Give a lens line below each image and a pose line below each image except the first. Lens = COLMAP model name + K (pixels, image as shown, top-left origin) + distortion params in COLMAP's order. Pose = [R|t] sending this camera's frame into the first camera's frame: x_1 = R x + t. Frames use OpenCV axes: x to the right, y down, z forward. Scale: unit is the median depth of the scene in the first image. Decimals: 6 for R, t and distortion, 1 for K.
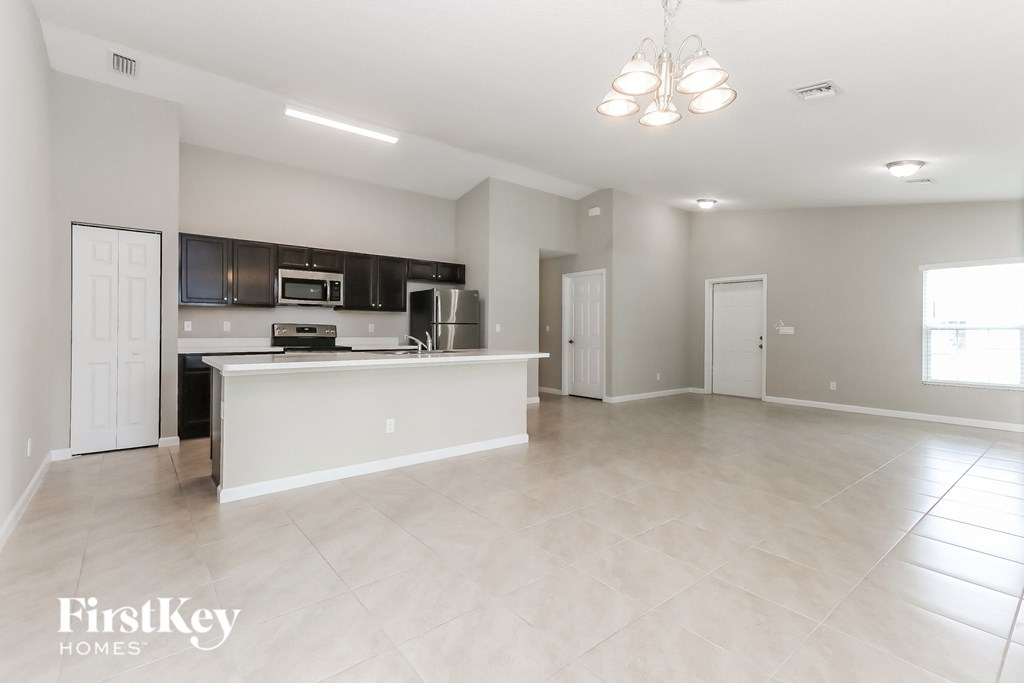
lens RADIAL K [[460.9, 0, 505.0], [0, 460.9, 331.5], [0, 0, 1]] dist [0.000035, -0.000036]
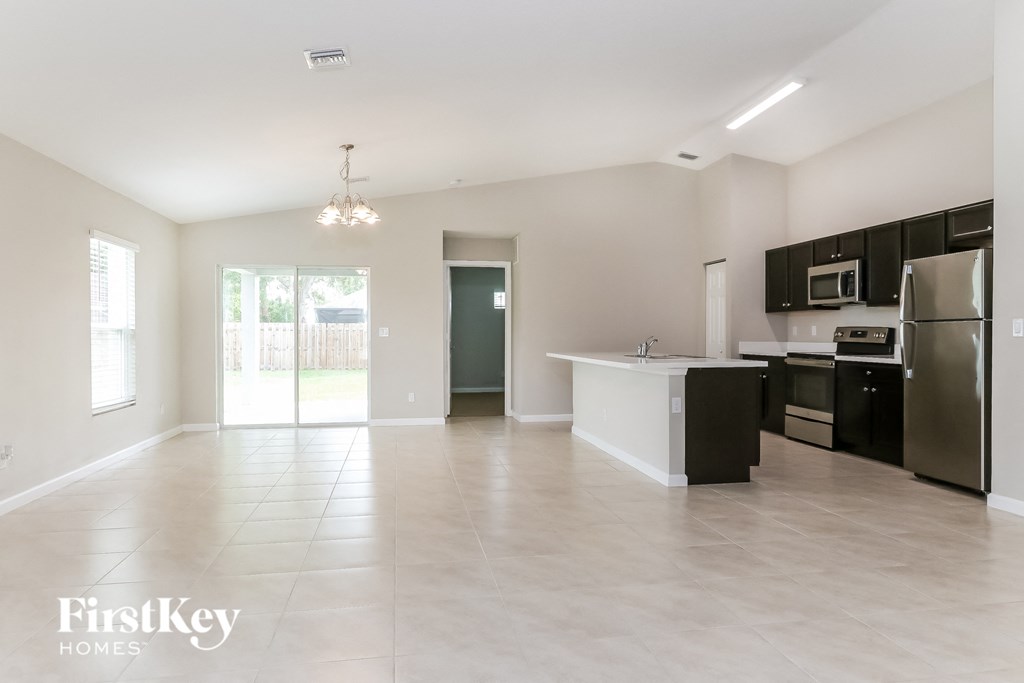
lens RADIAL K [[629.4, 0, 506.4], [0, 629.4, 344.6], [0, 0, 1]] dist [-0.022118, 0.004651]
pose [[-0.481049, 0.010811, -0.876627, 0.830755], [-0.001594, 0.999912, 0.013206, 0.001710], [0.876692, 0.007750, -0.480989, 0.996976]]
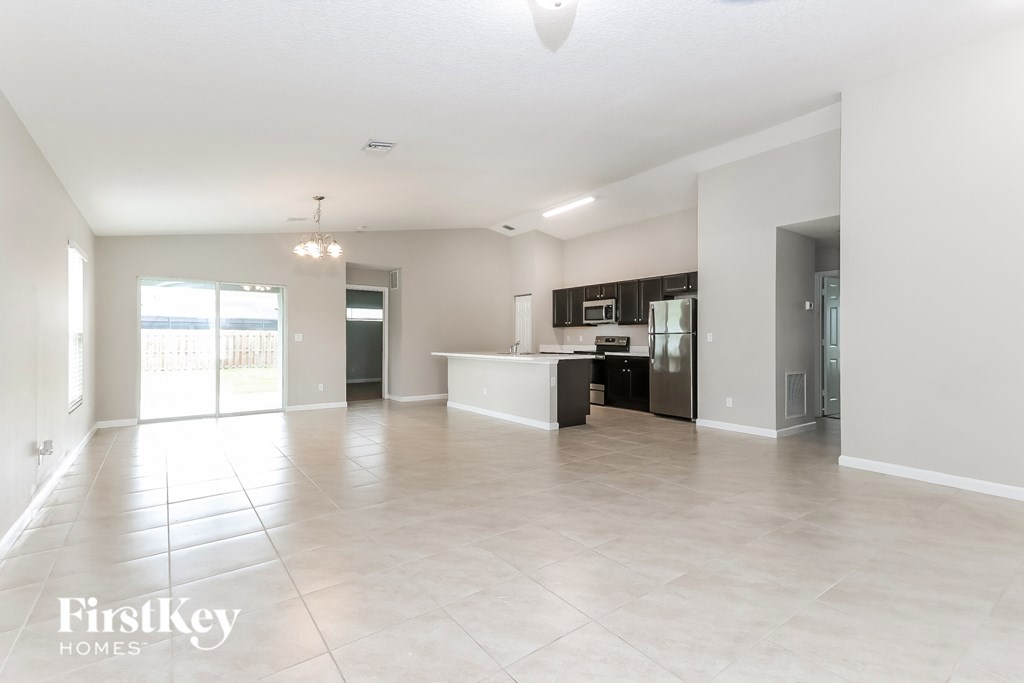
lens RADIAL K [[460.9, 0, 513.6], [0, 460.9, 340.4], [0, 0, 1]] dist [0.000035, -0.000036]
pose [[-0.028697, -0.003929, -0.999580, 1.023047], [-0.003783, 0.999986, -0.003822, 0.003747], [0.999581, 0.003672, -0.028711, 0.748874]]
